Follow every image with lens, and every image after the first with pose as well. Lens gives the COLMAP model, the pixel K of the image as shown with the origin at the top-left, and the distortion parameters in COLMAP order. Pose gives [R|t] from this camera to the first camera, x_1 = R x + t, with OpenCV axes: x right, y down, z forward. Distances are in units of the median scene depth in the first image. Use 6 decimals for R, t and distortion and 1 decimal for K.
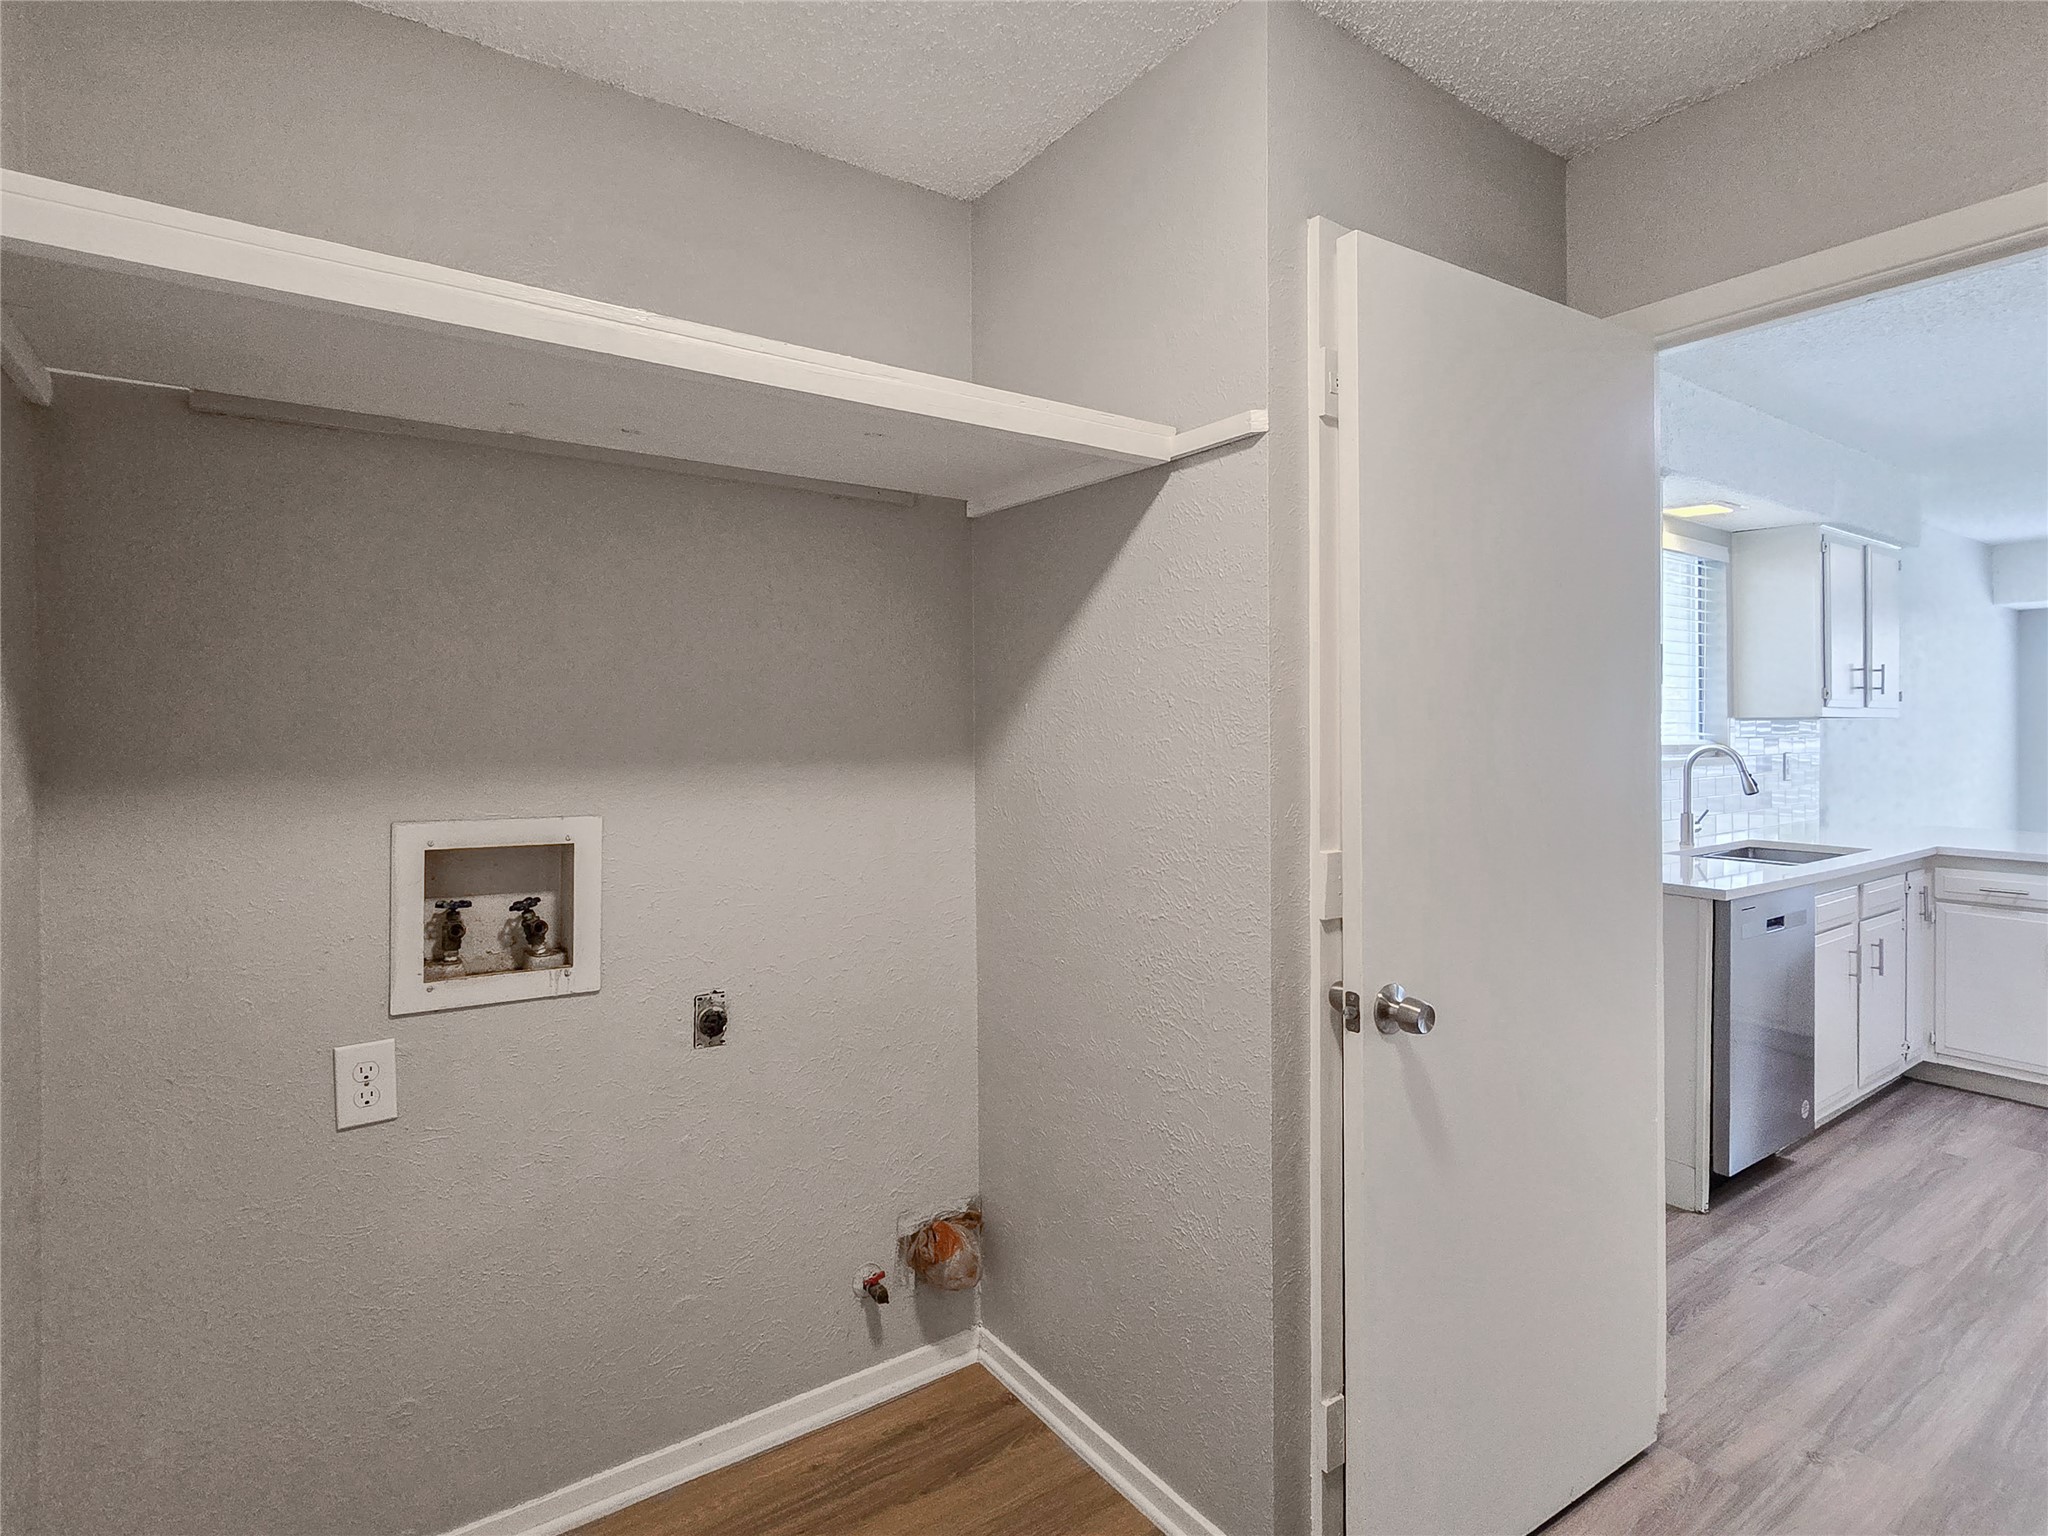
lens RADIAL K [[1052.9, 0, 1019.3], [0, 1052.9, 730.4], [0, 0, 1]] dist [-0.005611, 0.000812]
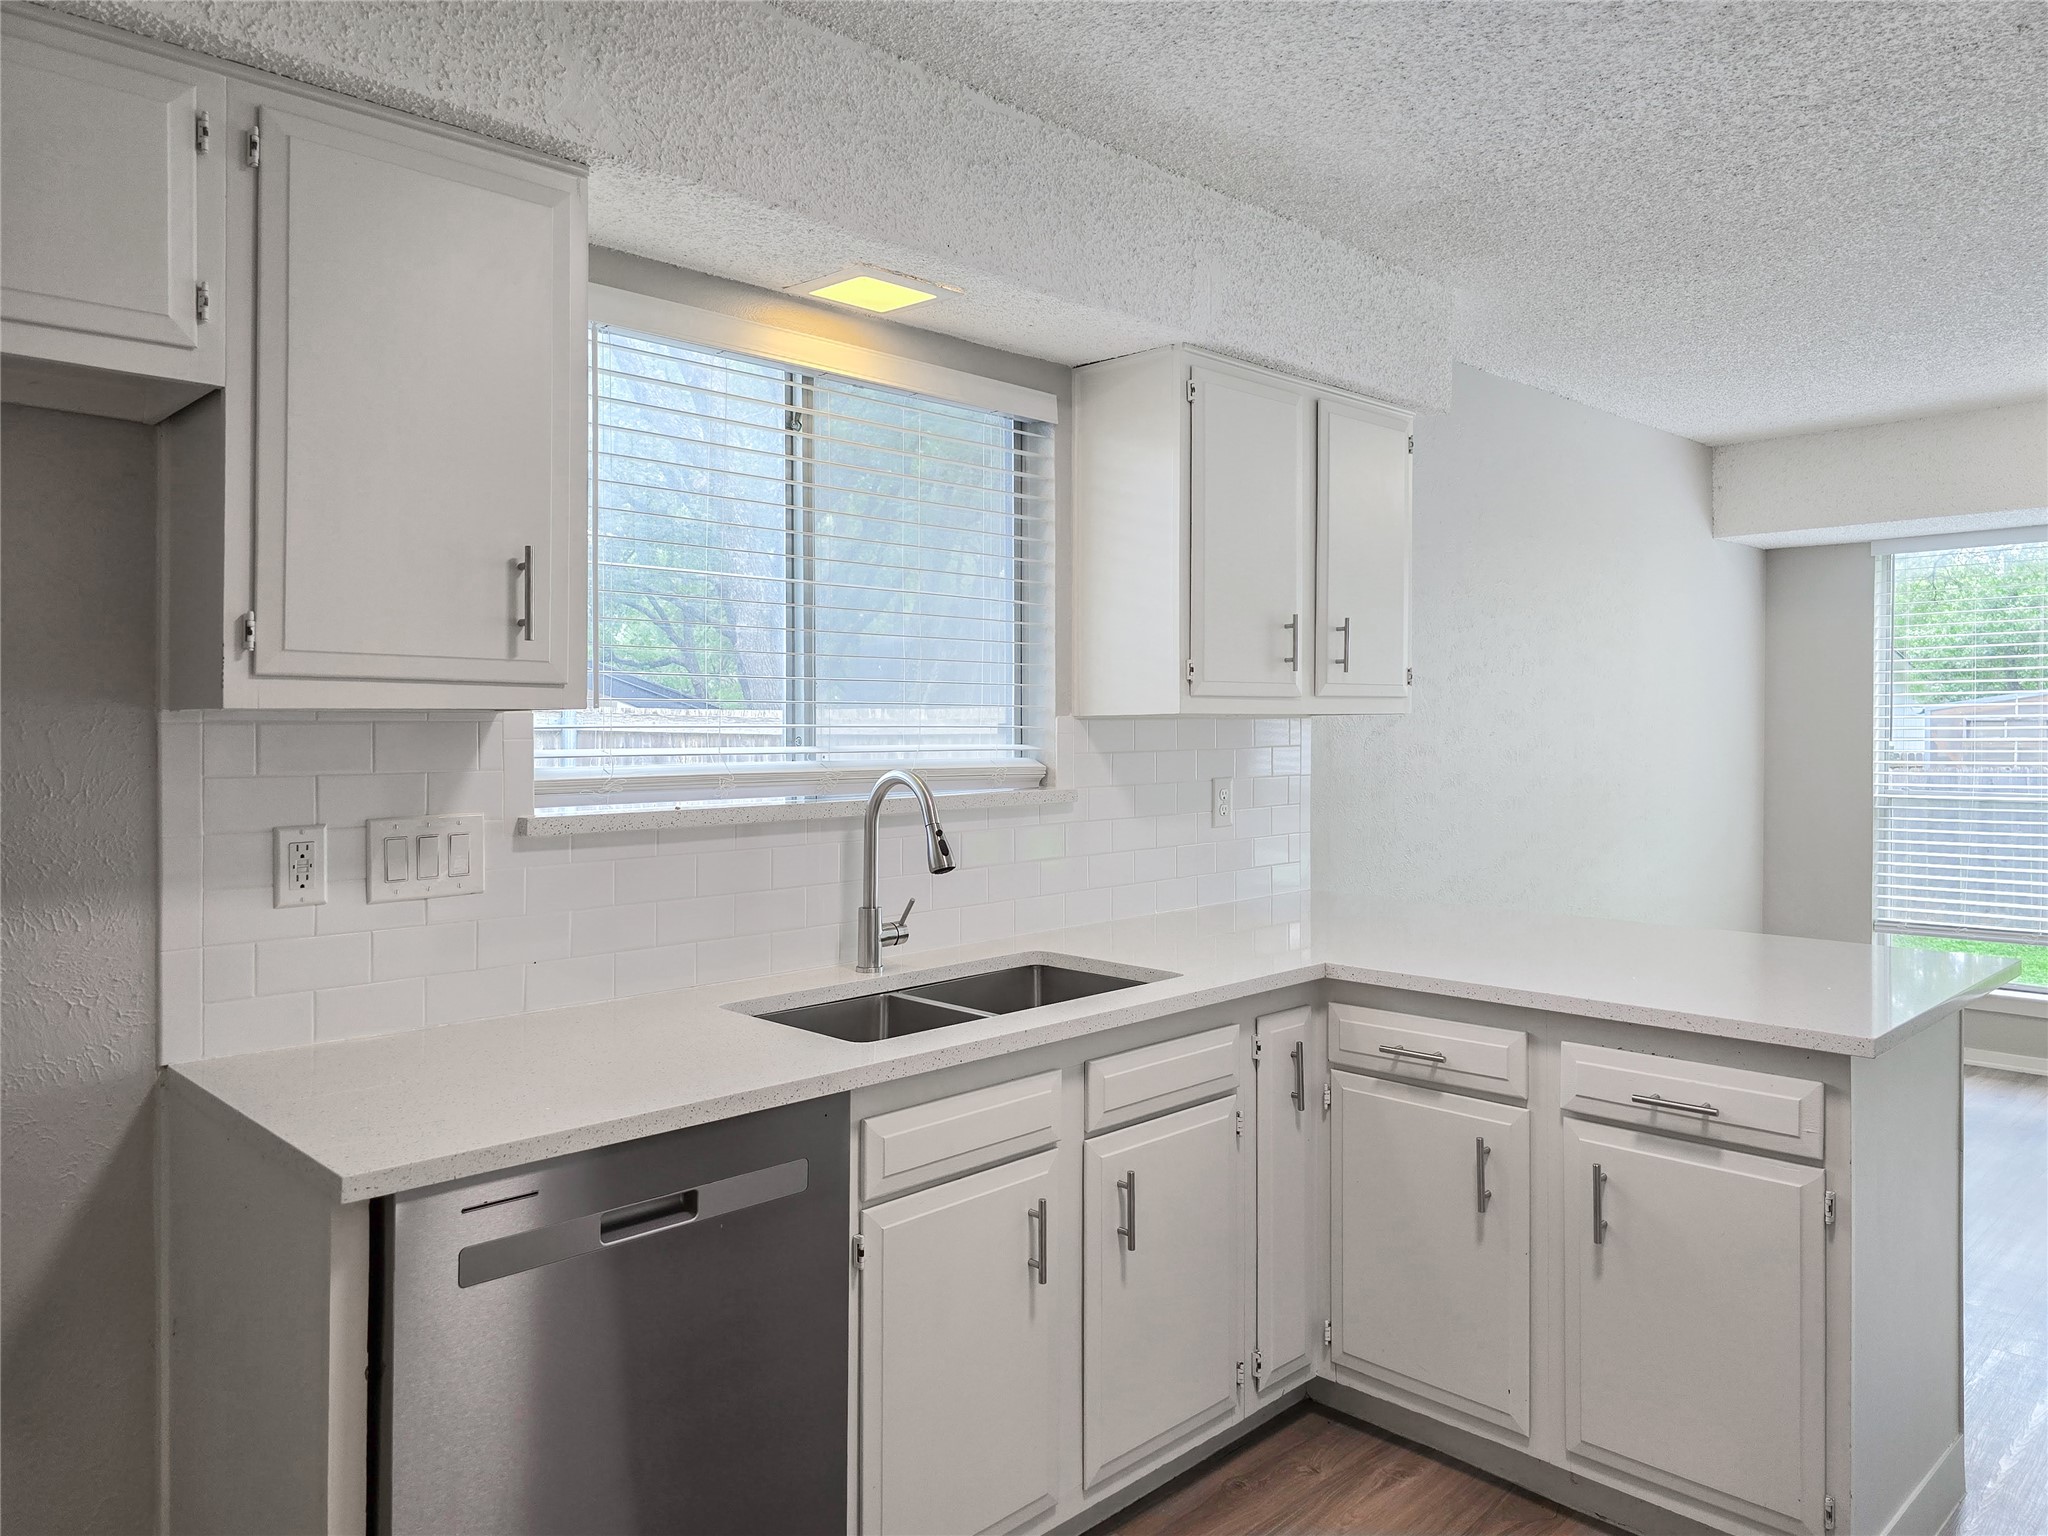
lens RADIAL K [[1392.2, 0, 1025.2], [0, 1392.2, 747.9], [0, 0, 1]] dist [0.050386, -0.036283]
pose [[0.987688, -0.005219, 0.156348, 0.623605], [0.002954, 0.999887, 0.014715, -0.006745], [-0.156407, -0.014072, 0.987592, 0.344168]]
